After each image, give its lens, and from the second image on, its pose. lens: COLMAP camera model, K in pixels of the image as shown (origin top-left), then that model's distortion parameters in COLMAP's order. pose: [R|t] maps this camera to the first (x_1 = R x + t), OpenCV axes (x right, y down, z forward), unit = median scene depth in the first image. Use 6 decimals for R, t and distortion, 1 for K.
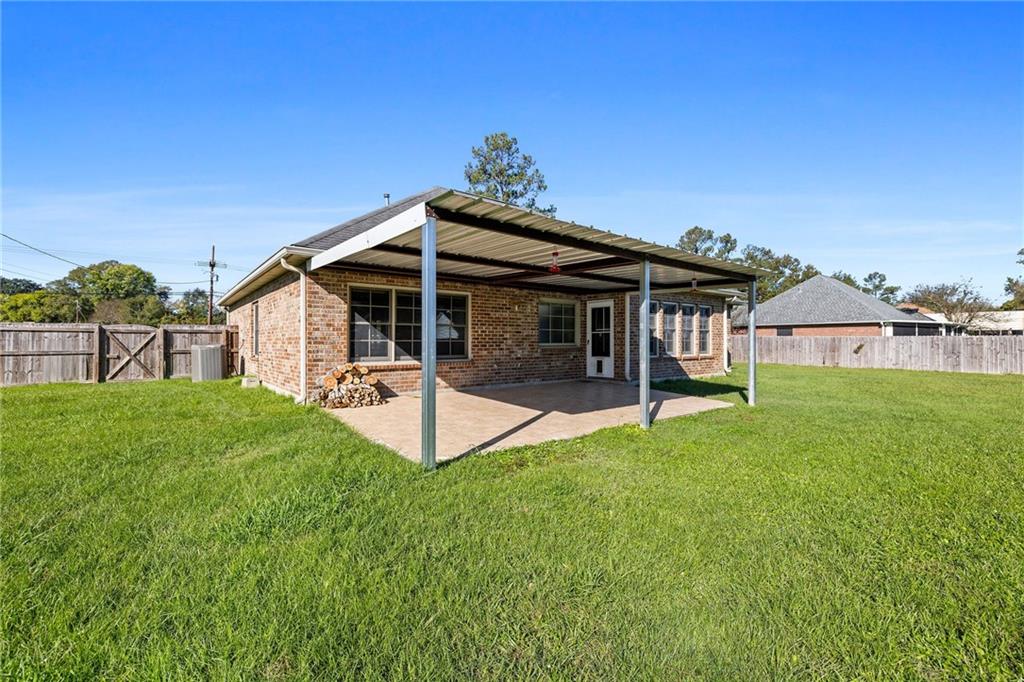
lens RADIAL K [[443.1, 0, 510.7], [0, 443.1, 341.8], [0, 0, 1]] dist [0.001149, 0.000066]
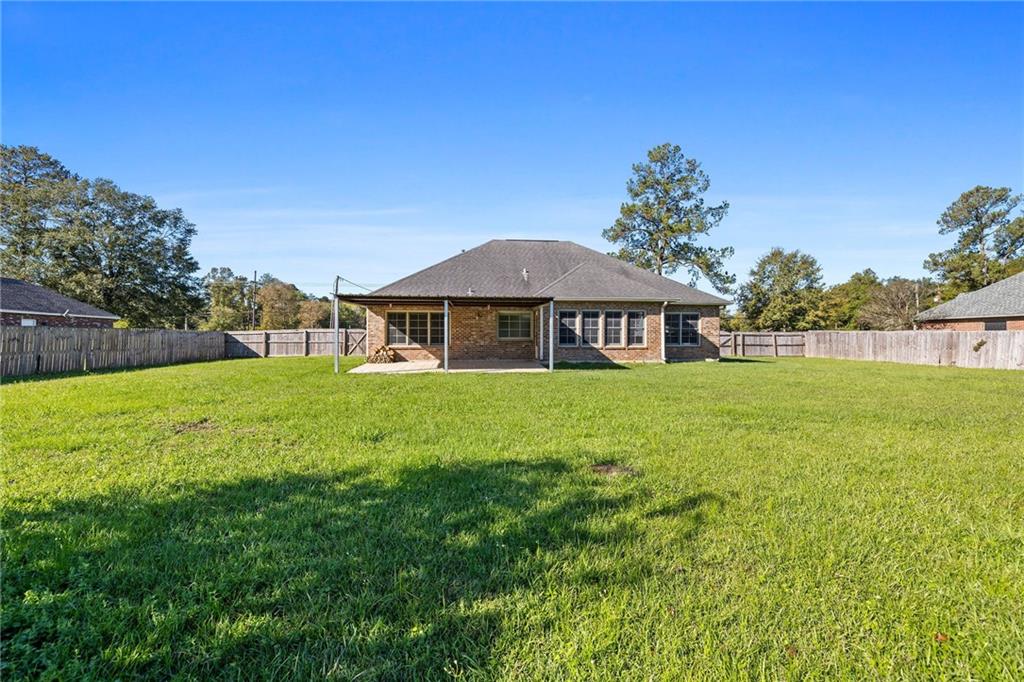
lens RADIAL K [[443.1, 0, 510.7], [0, 443.1, 341.8], [0, 0, 1]] dist [0.001149, 0.000066]
pose [[0.838513, 0.003866, -0.544868, 0.881778], [-0.001734, 0.999989, 0.004427, 0.010741], [0.544879, -0.002767, 0.838510, -0.355584]]
